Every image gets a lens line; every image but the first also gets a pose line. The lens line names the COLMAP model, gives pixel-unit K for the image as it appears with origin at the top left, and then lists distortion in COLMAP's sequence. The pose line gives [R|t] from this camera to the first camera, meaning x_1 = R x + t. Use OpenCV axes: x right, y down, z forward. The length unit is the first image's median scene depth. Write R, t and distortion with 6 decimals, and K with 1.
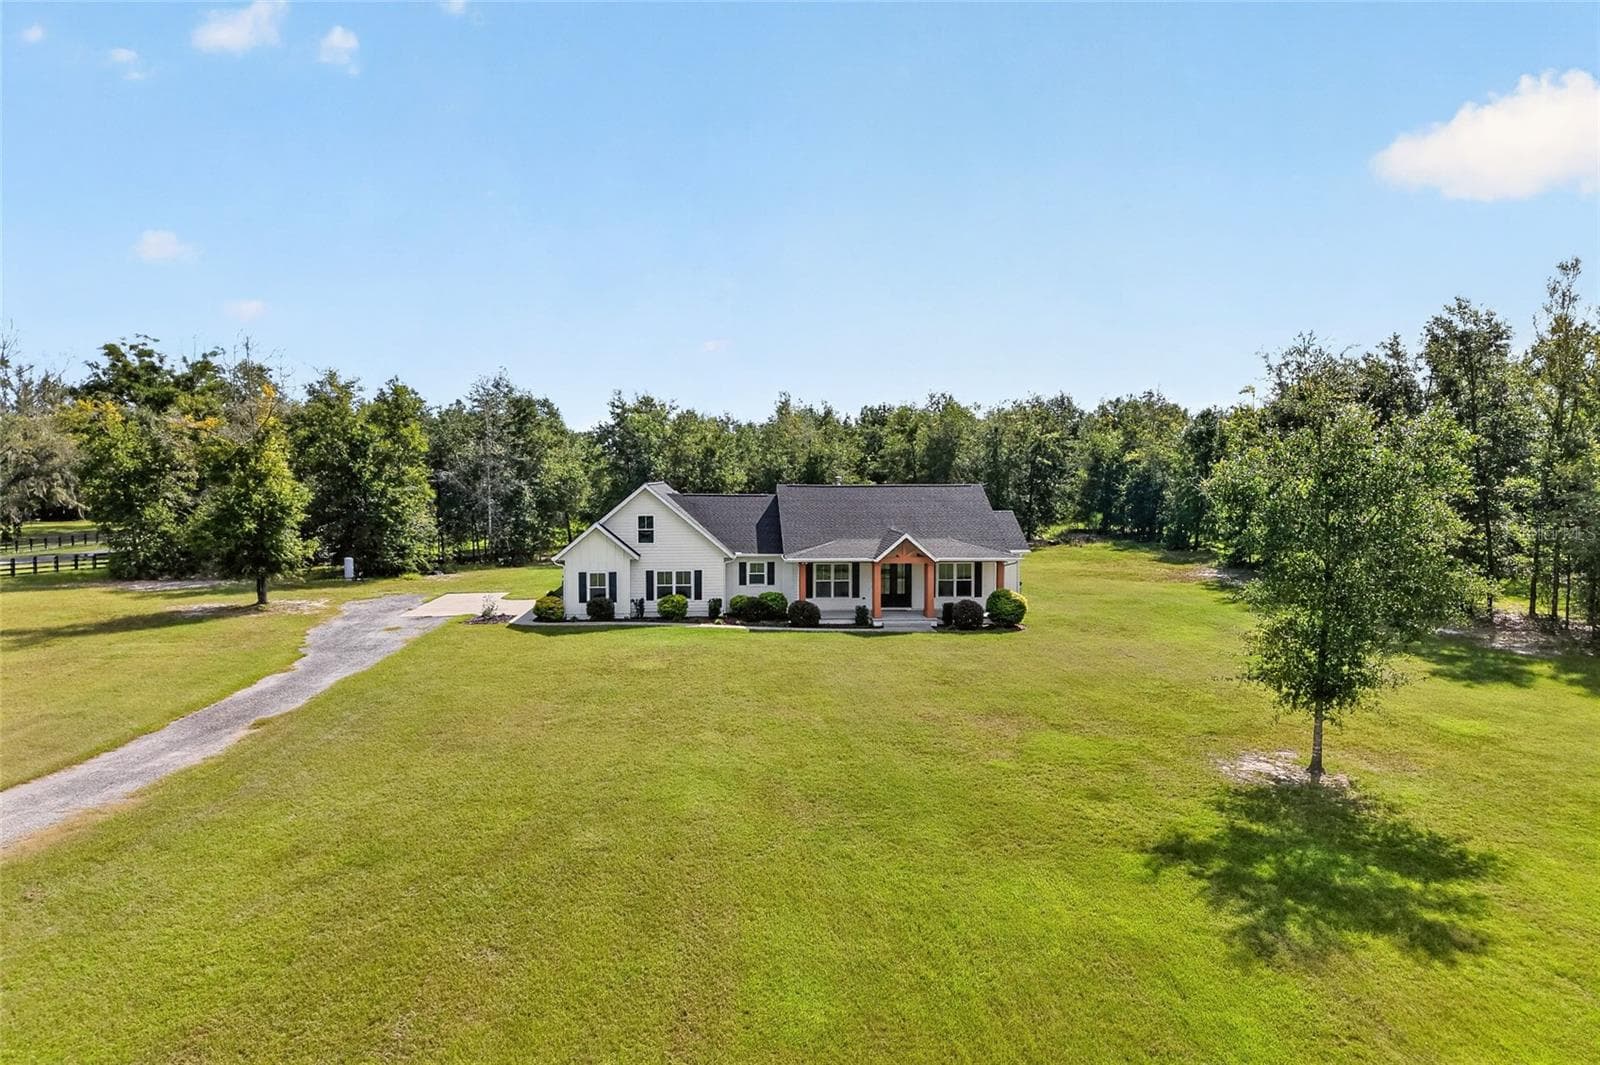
lens RADIAL K [[1056.4, 0, 793.4], [0, 1056.4, 488.6], [0, 0, 1]] dist [0.000926, -0.000468]
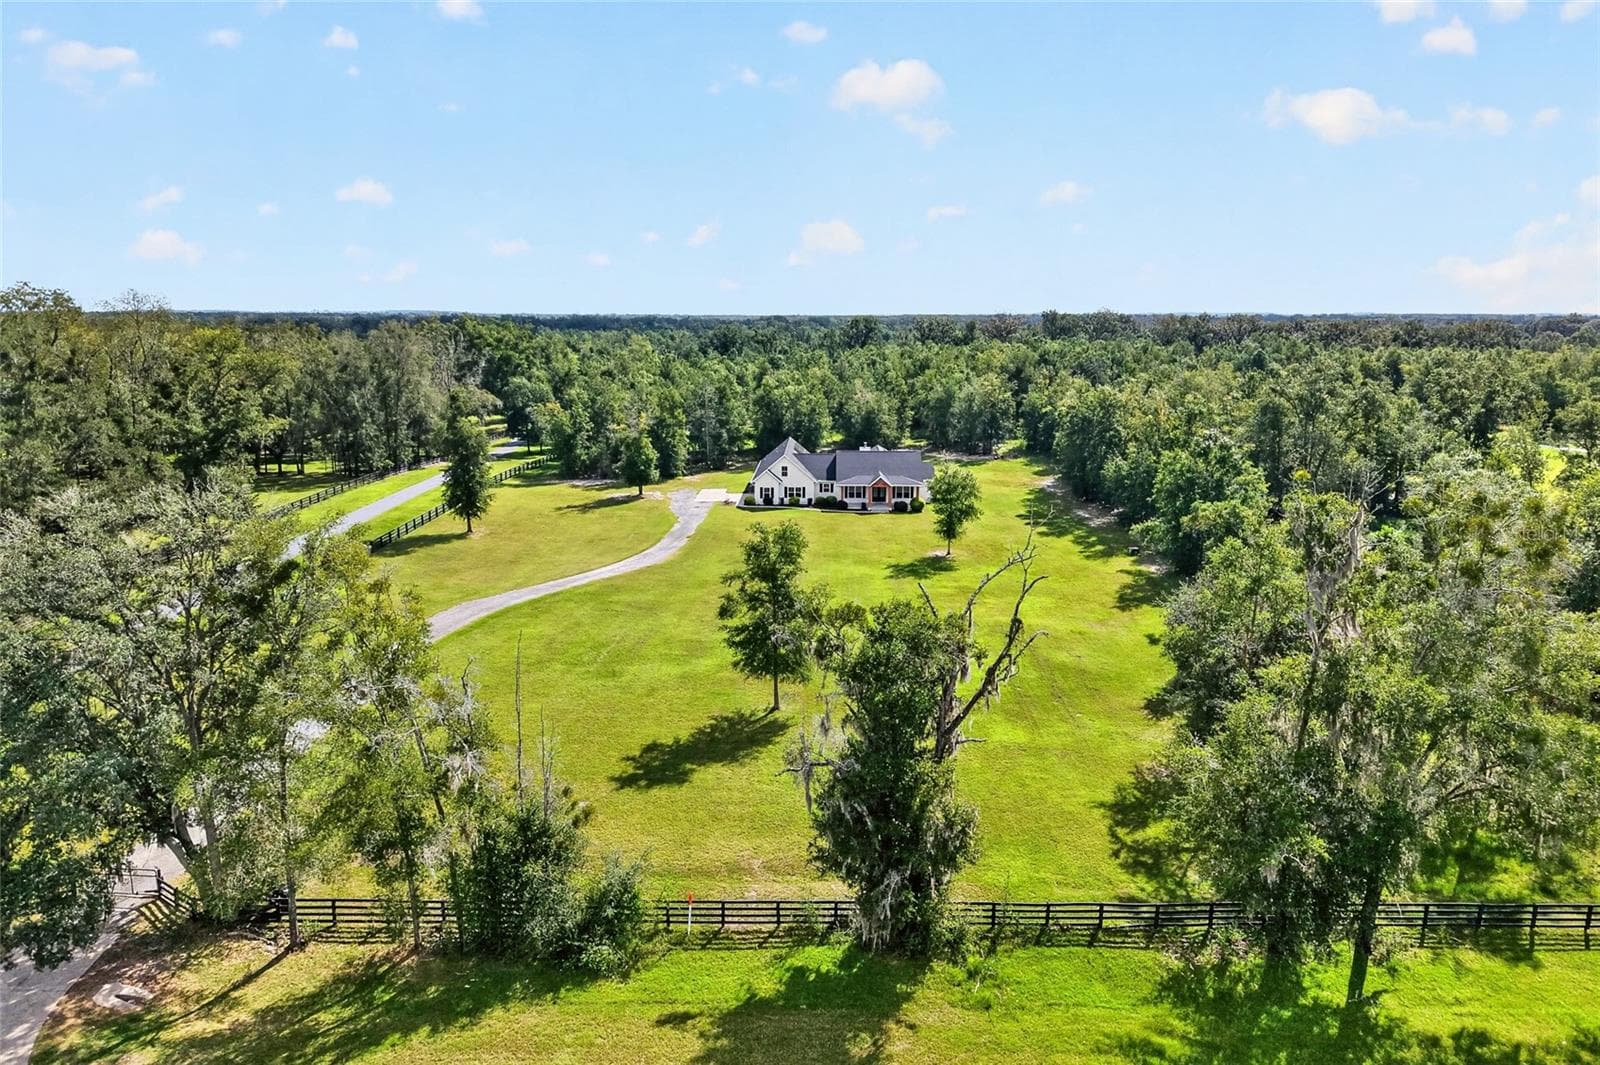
lens RADIAL K [[986.0, 0, 799.8], [0, 986.0, 558.5], [0, 0, 1]] dist [0.000692, -0.000393]
pose [[0.994162, 0.032705, -0.102818, 0.160539], [-0.009517, 0.975821, 0.218366, -0.288648], [0.107474, -0.216112, 0.970435, -1.447350]]
